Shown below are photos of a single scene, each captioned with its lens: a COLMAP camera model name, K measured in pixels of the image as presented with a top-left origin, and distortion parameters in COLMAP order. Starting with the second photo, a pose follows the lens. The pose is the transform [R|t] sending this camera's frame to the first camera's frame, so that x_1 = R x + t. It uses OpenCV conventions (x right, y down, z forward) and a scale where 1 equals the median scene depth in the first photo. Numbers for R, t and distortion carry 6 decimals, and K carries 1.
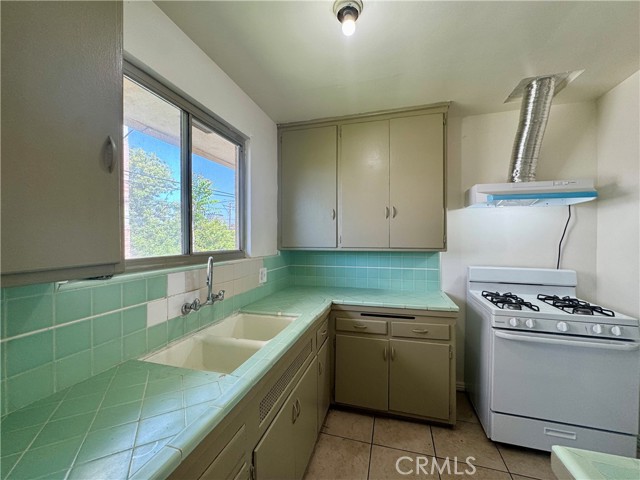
lens RADIAL K [[255.6, 0, 321.2], [0, 255.6, 239.2], [0, 0, 1]] dist [-0.002347, 0.000453]
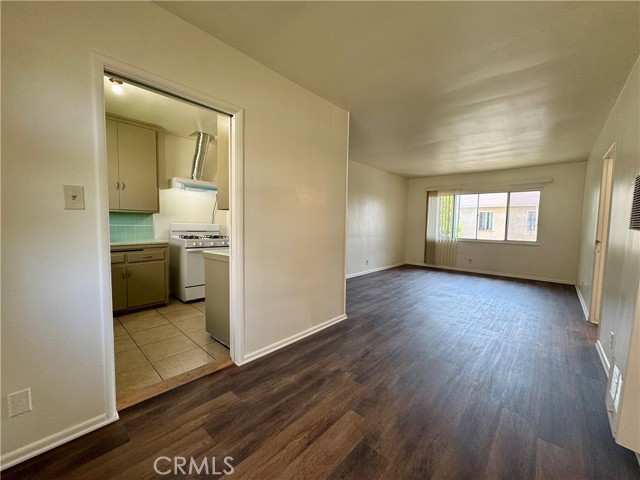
lens RADIAL K [[255.6, 0, 319.9], [0, 255.6, 239.4], [0, 0, 1]] dist [-0.002347, 0.000453]
pose [[0.452588, -0.047003, 0.890480, -0.589018], [-0.016821, 0.997982, 0.061227, 0.105256], [-0.891561, -0.042690, 0.450884, -0.790042]]
